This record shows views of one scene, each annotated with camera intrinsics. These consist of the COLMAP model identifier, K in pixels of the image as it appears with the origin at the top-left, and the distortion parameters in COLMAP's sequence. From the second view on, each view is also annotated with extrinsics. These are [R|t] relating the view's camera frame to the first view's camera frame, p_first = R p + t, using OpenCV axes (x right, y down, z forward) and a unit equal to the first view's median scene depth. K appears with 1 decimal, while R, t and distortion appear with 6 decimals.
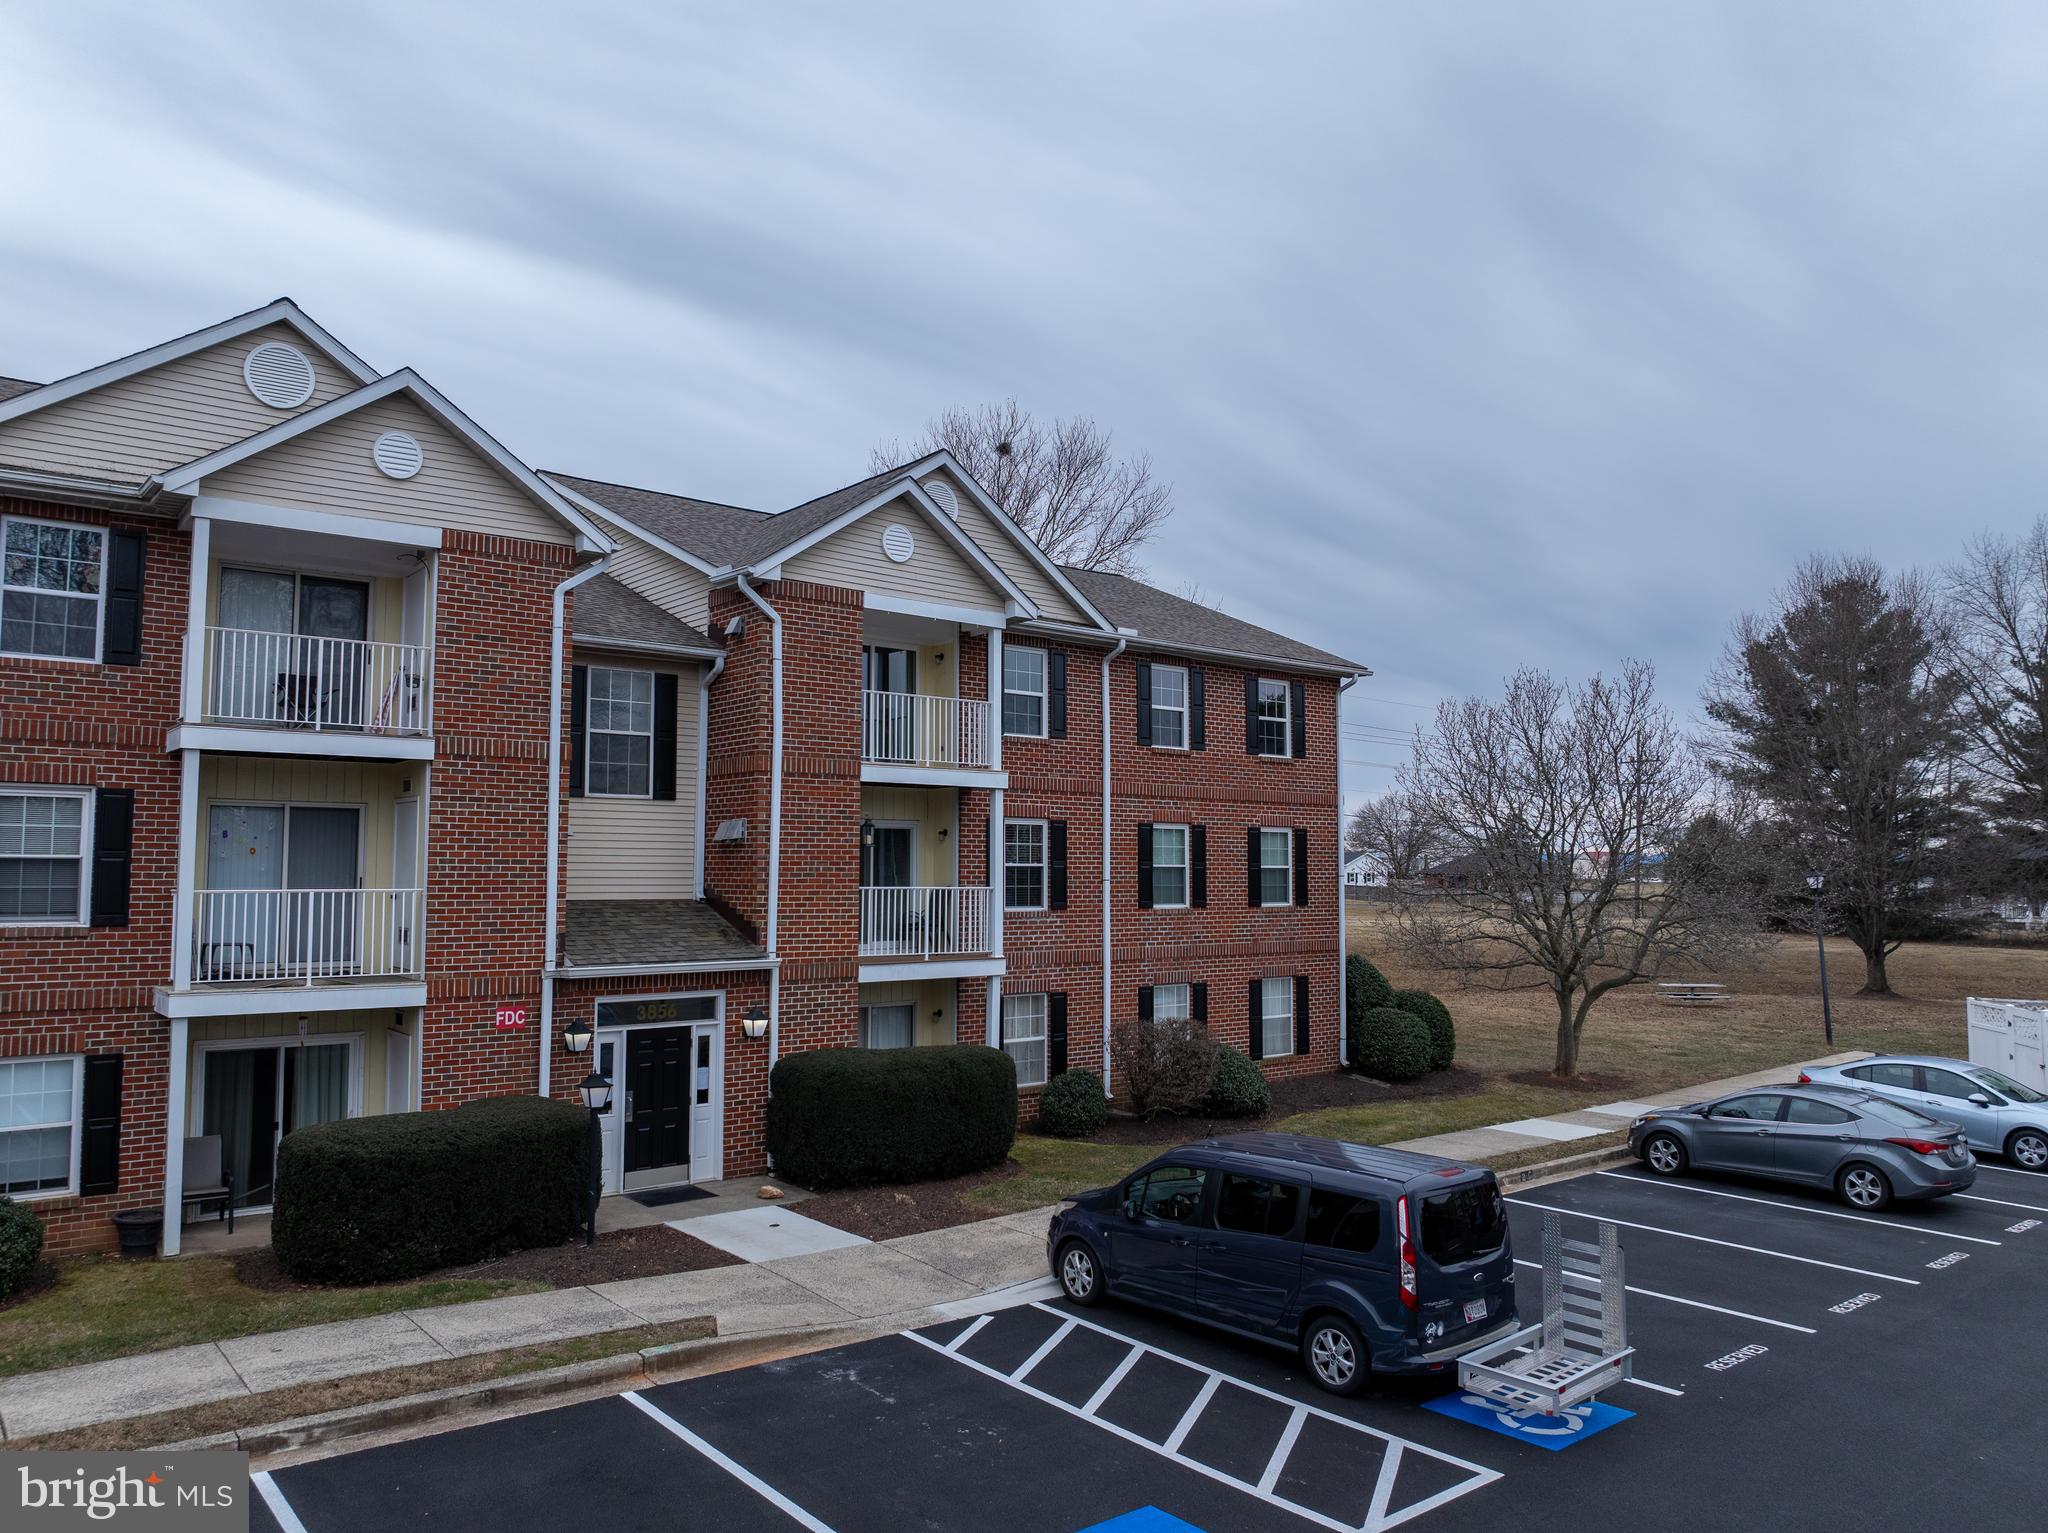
lens RADIAL K [[1444.8, 0, 1023.2], [0, 1444.8, 759.3], [0, 0, 1]] dist [-0.048466, 0.012969]
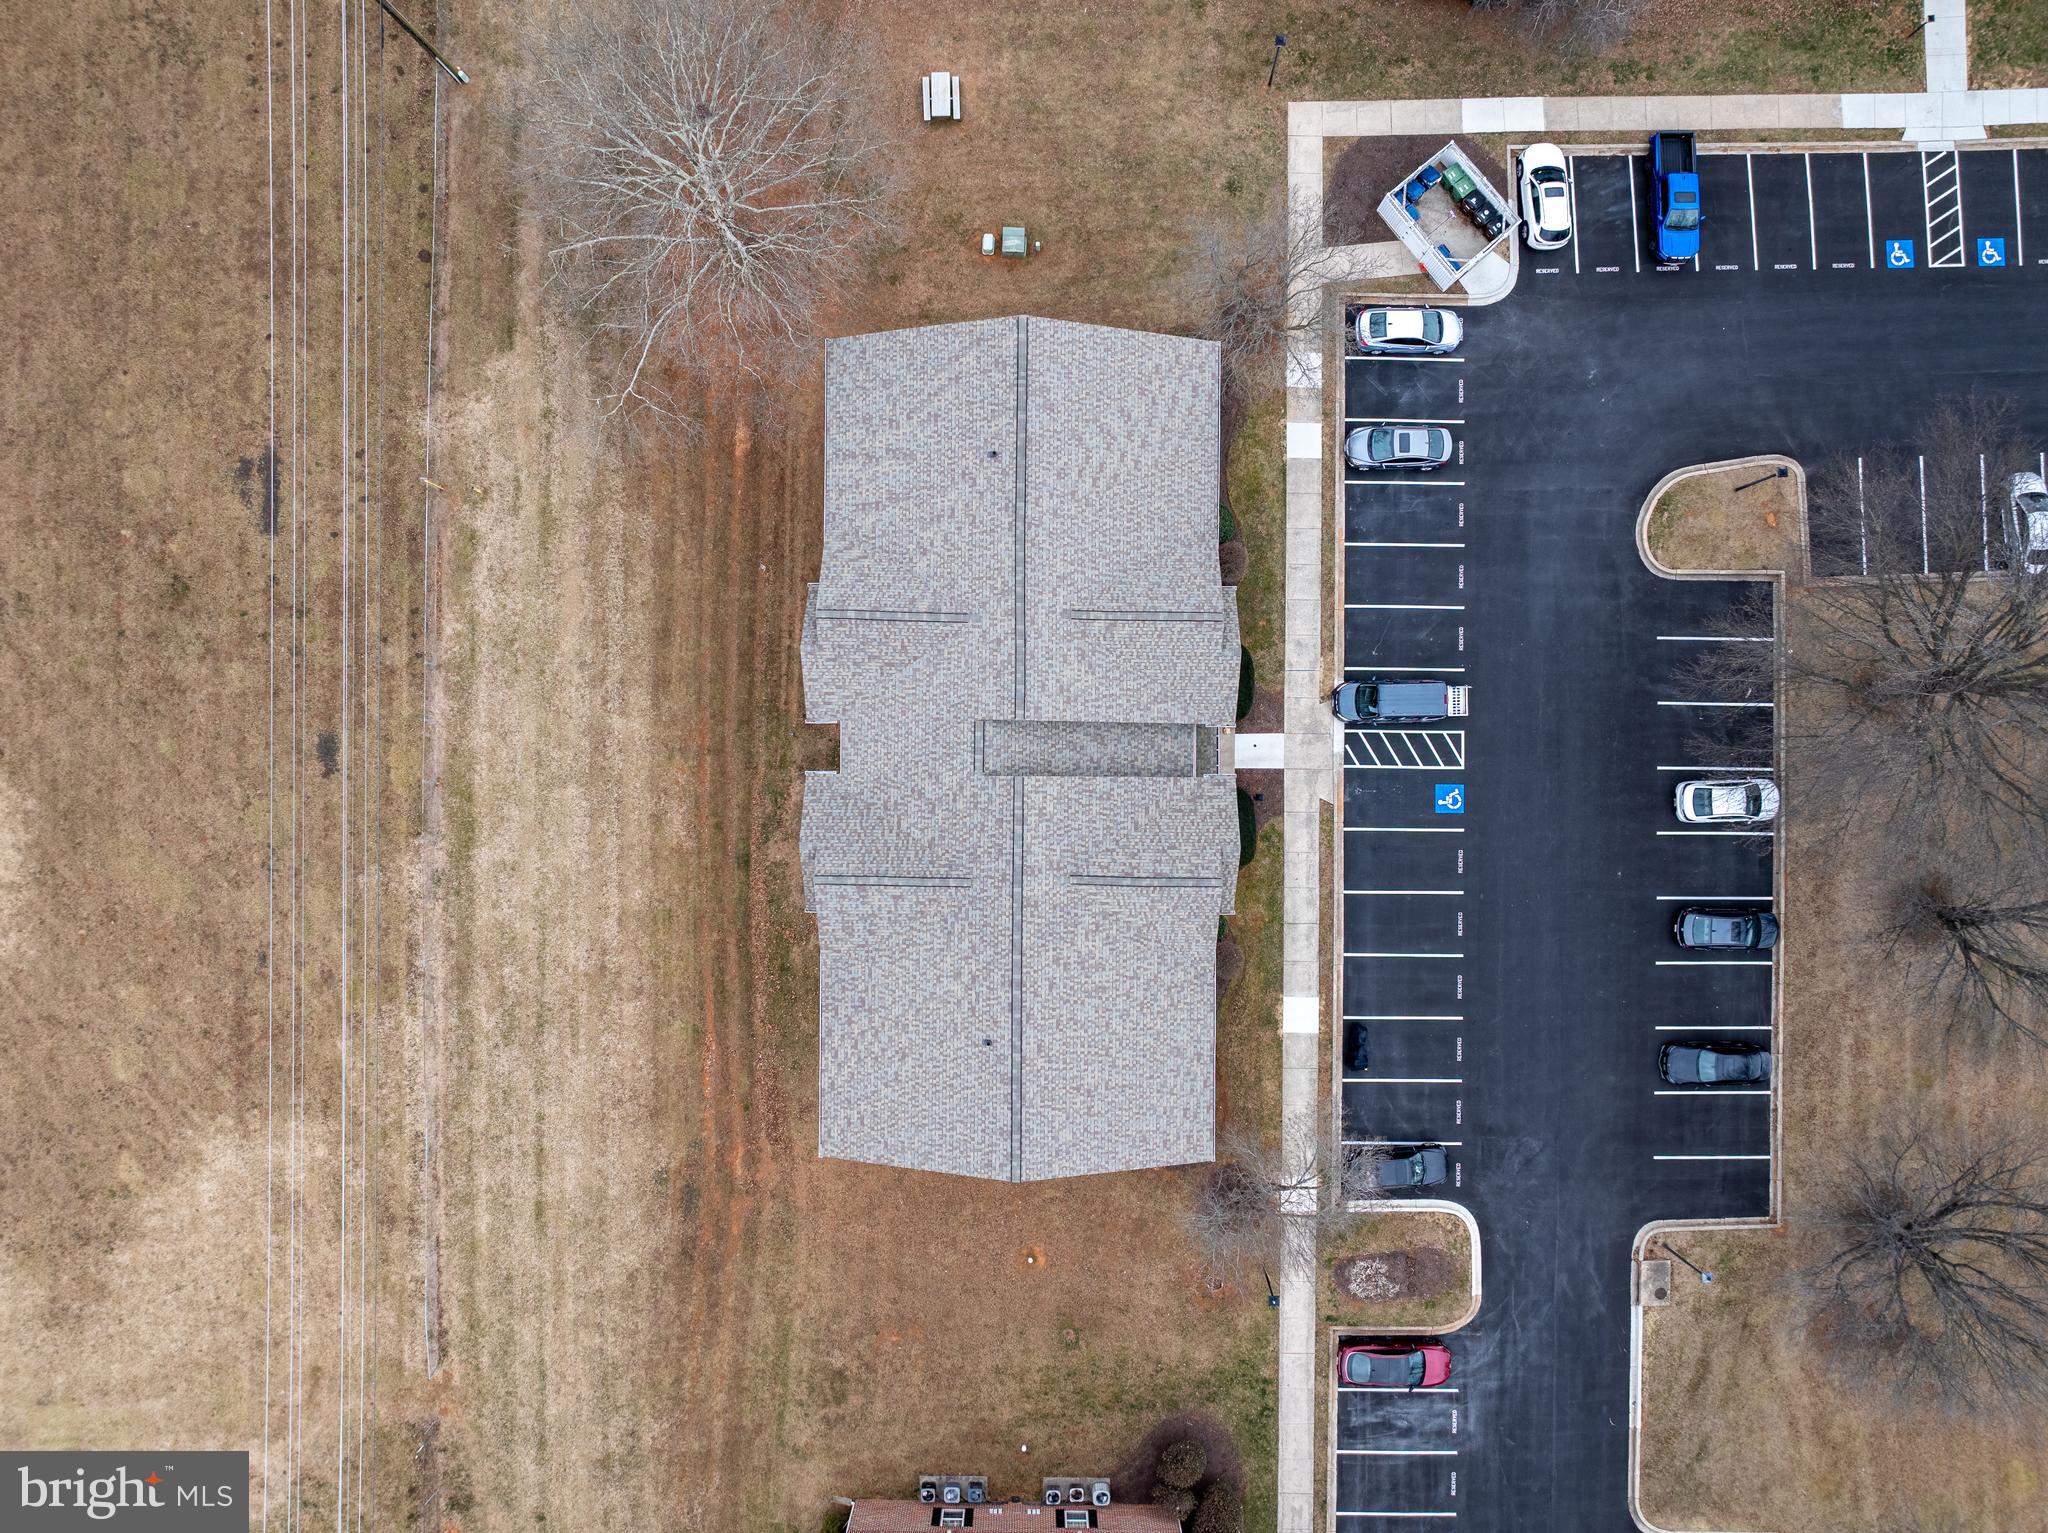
lens RADIAL K [[1444.8, 0, 1021.5], [0, 1444.8, 765.8], [0, 0, 1]] dist [-0.048466, 0.012969]
pose [[0.640136, -0.768258, -0.002390, -0.494227], [-0.056311, -0.050022, 0.997159, -2.811611], [-0.766195, -0.638183, -0.075282, 1.432190]]
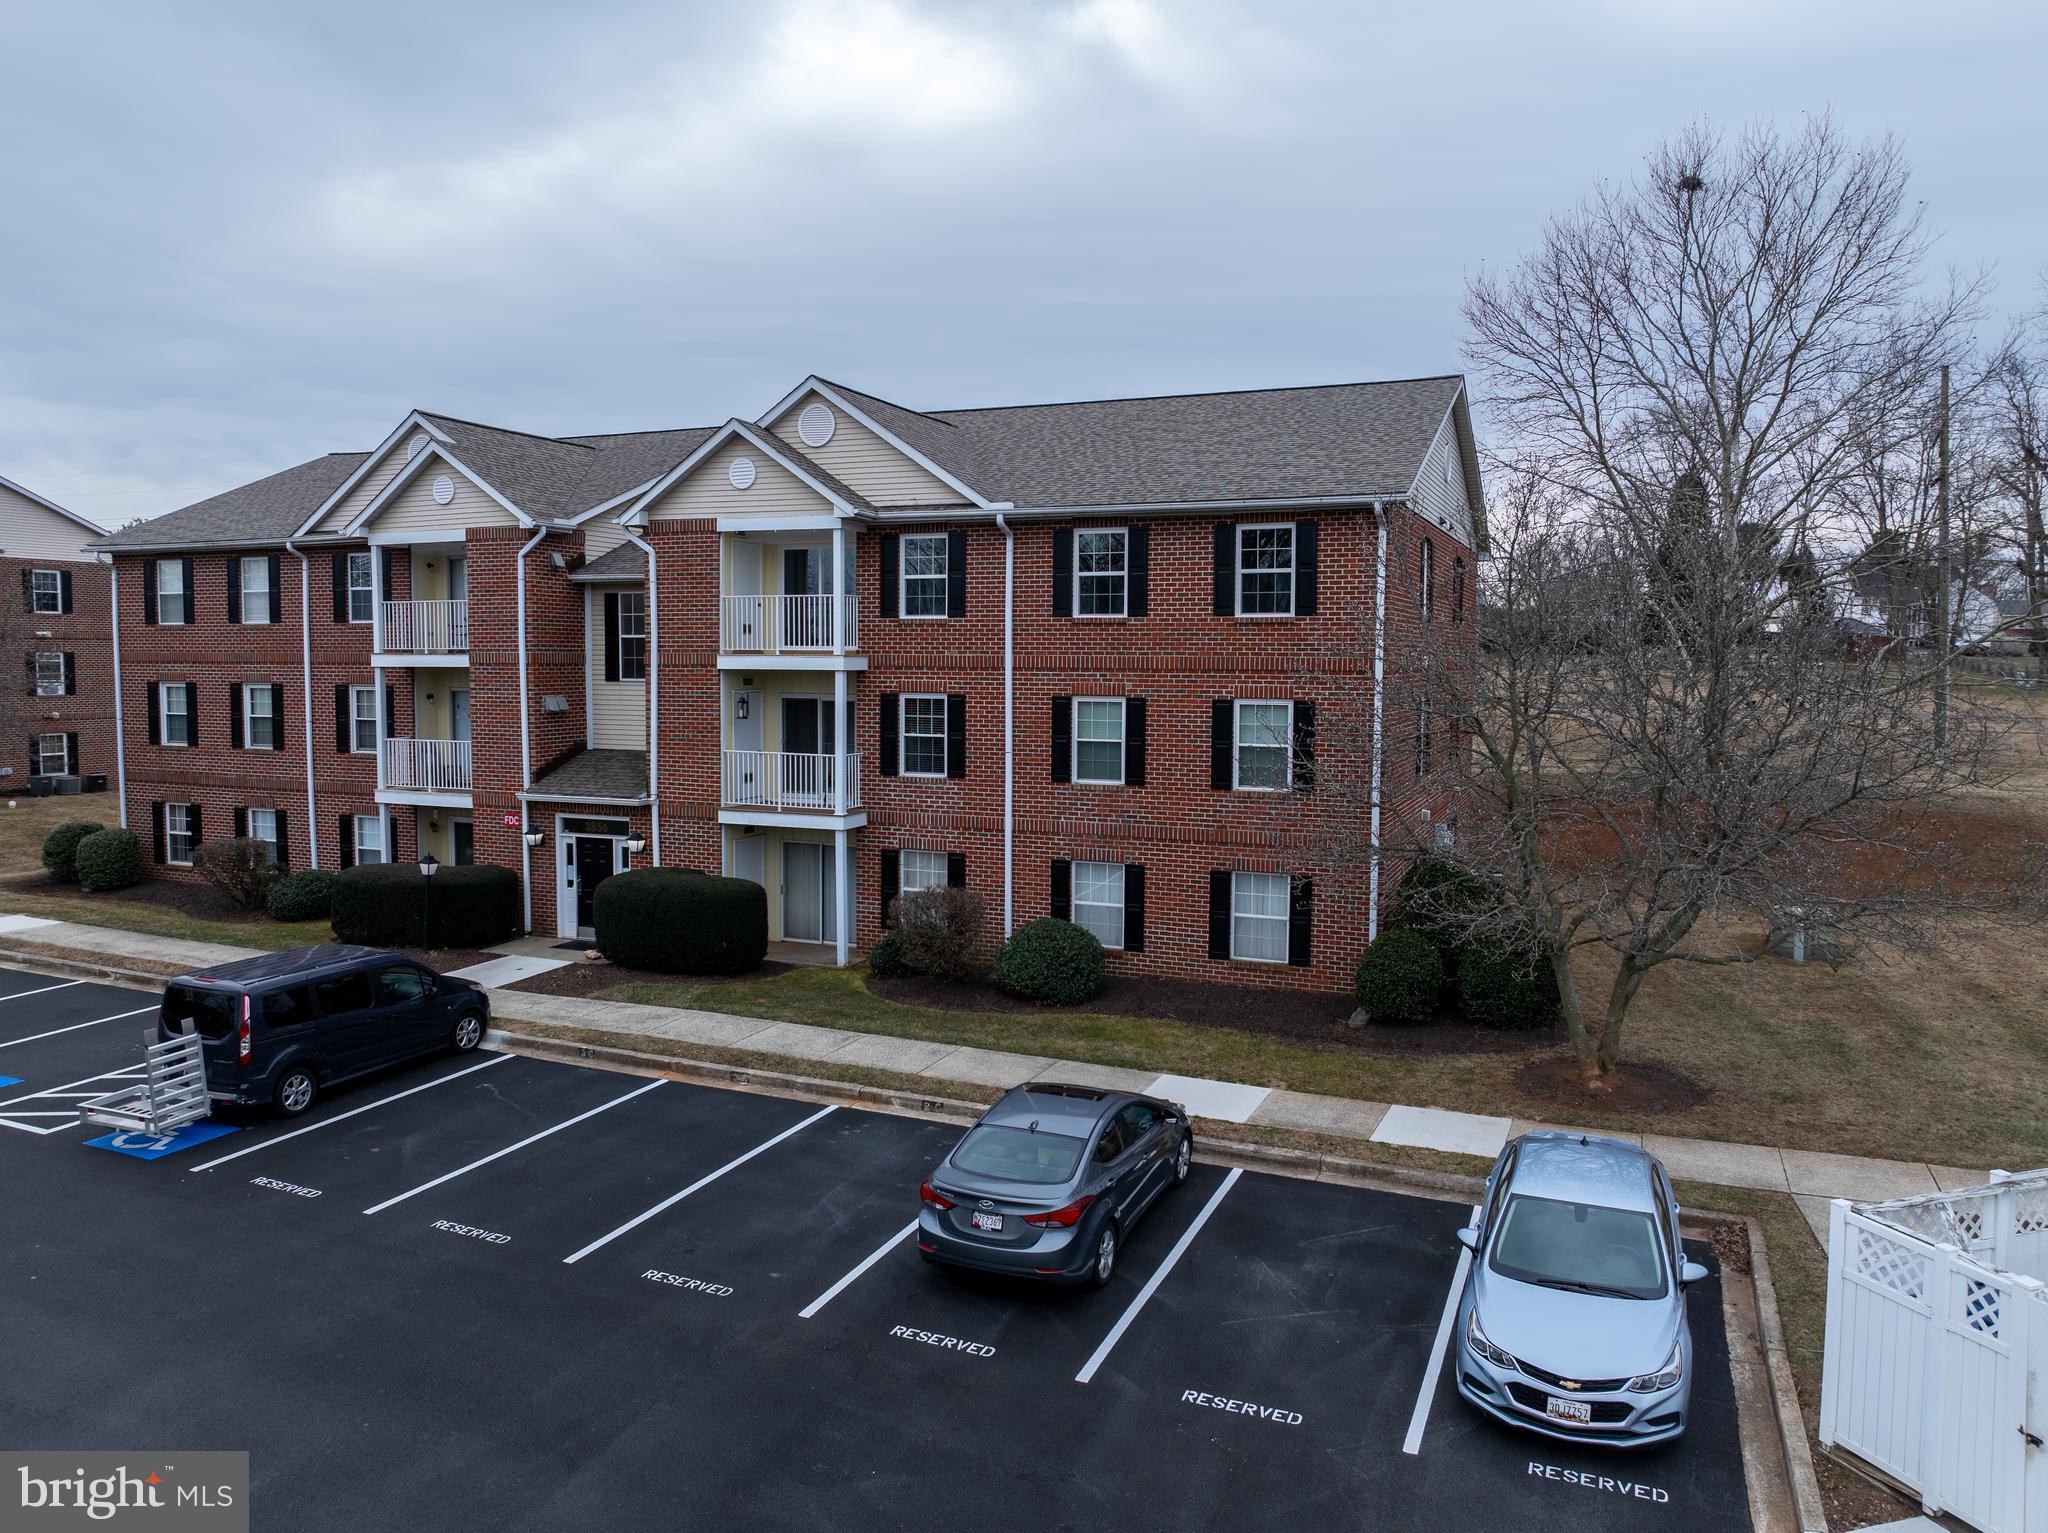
lens RADIAL K [[1444.8, 0, 1027.7], [0, 1444.8, 766.6], [0, 0, 1]] dist [-0.048466, 0.012969]
pose [[0.467405, 0.069954, -0.881271, 1.200882], [0.065657, 0.991364, 0.113516, -0.027263], [0.881602, -0.110920, 0.458775, 0.666000]]
